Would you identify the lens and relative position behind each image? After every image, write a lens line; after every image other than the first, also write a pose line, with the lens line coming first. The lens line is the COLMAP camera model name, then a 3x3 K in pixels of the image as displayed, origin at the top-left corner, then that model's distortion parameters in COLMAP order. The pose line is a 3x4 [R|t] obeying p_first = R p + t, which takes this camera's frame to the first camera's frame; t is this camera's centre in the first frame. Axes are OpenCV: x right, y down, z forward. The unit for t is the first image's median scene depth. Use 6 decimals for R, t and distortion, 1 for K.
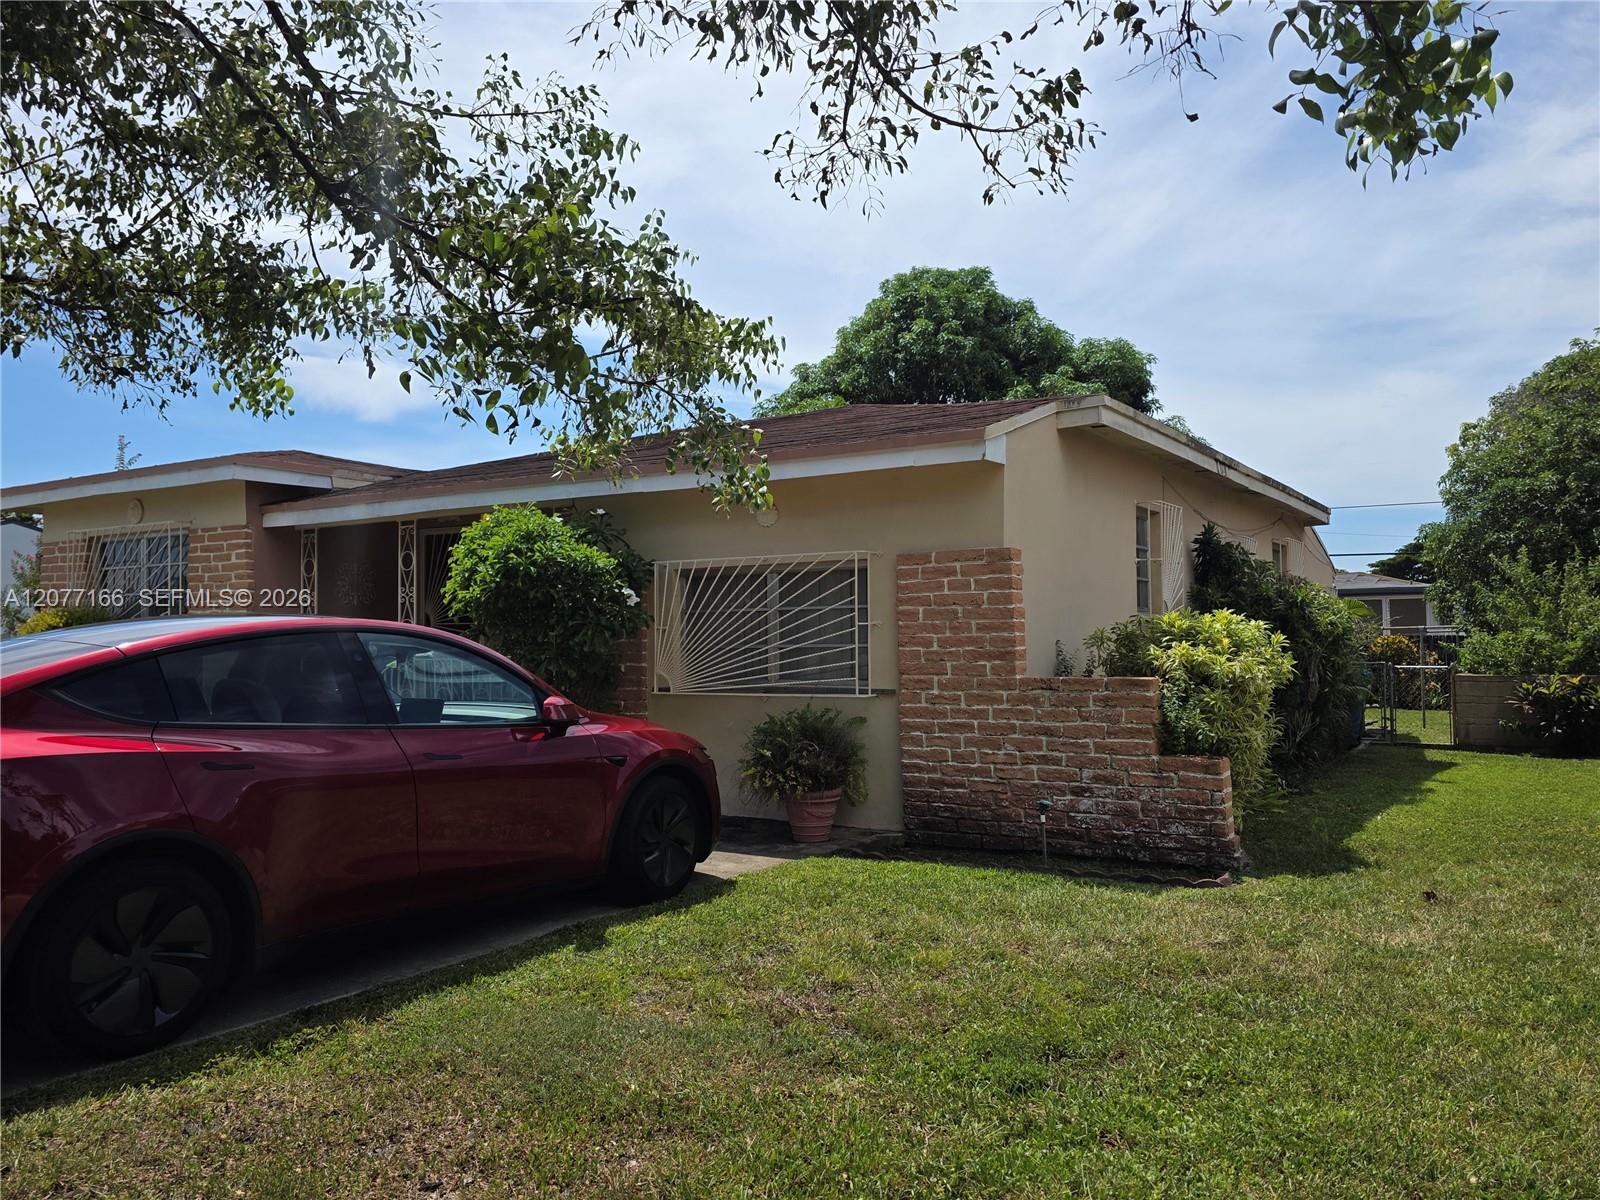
lens RADIAL K [[1228.9, 0, 804.7], [0, 1228.9, 631.8], [0, 0, 1]] dist [0.115662, -0.191349]
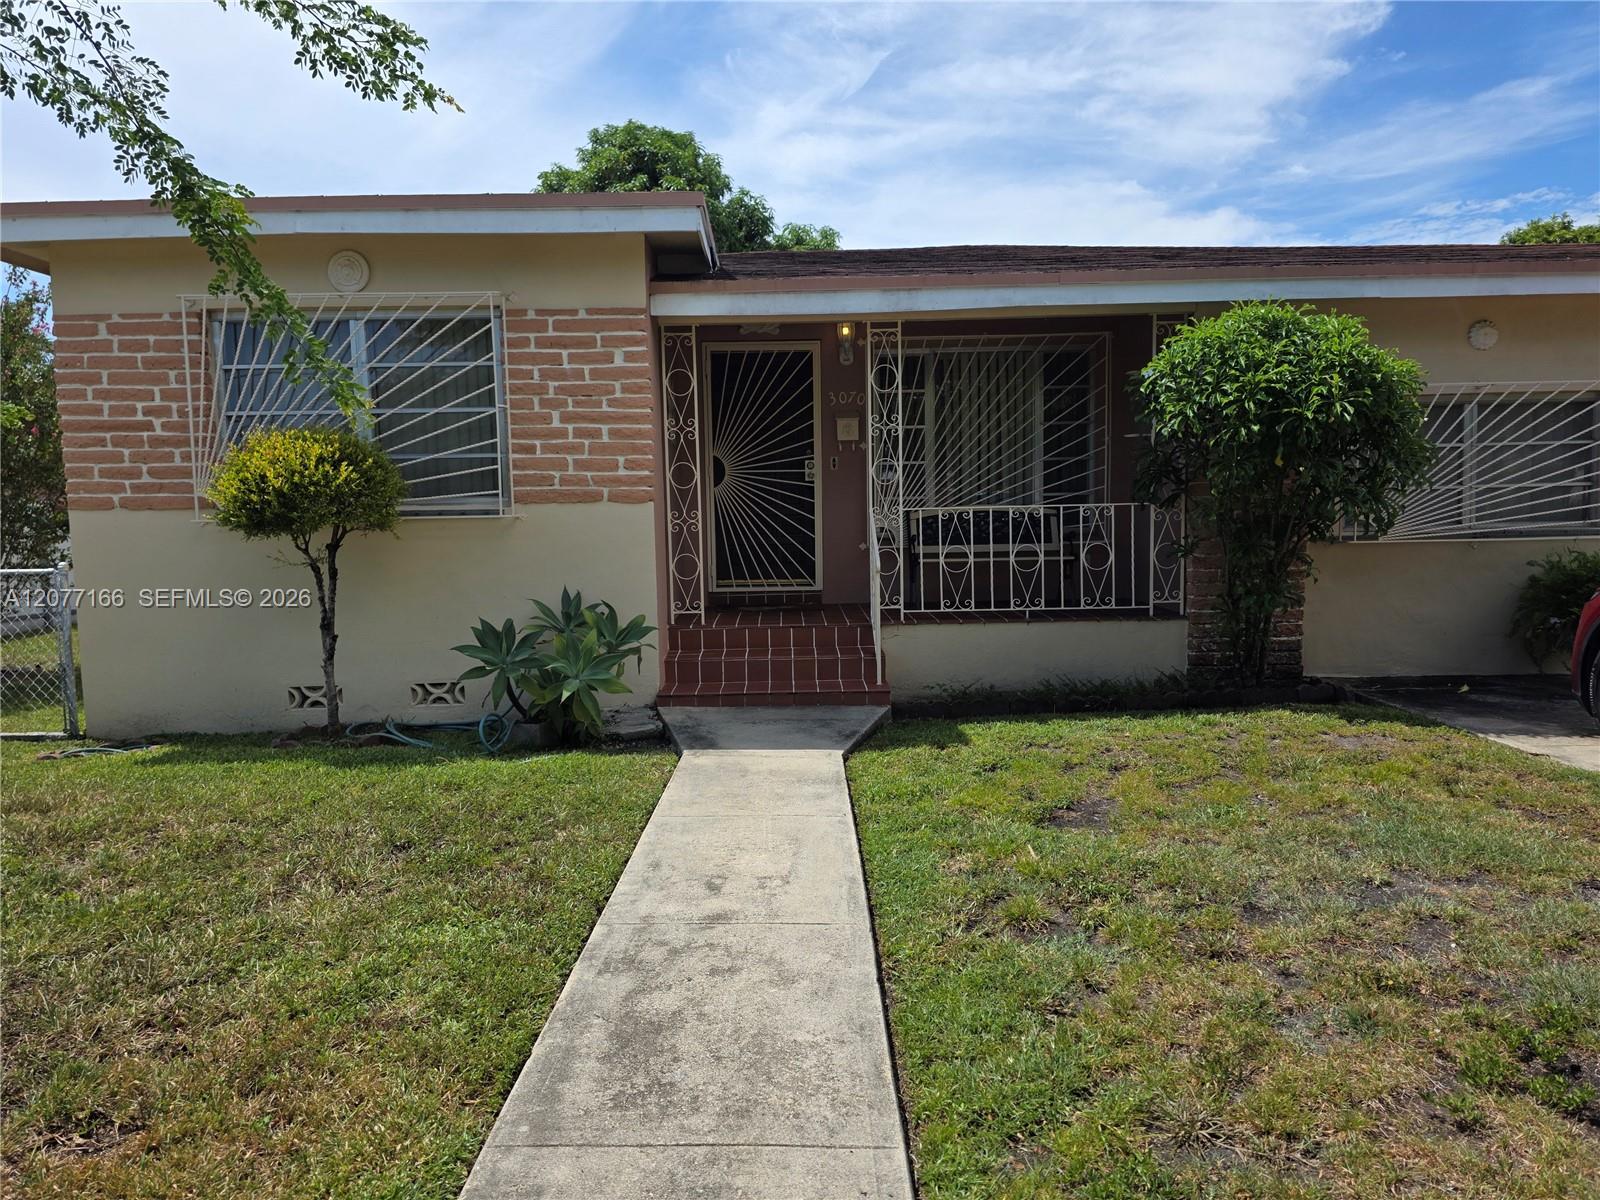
lens RADIAL K [[1072.7, 0, 801.9], [0, 1072.7, 589.9], [0, 0, 1]] dist [0.075437, -0.082087]
pose [[0.845278, -0.047489, 0.532213, -0.845763], [0.006637, 0.996899, 0.078412, 0.020152], [-0.534286, -0.062748, 0.842971, 0.591076]]
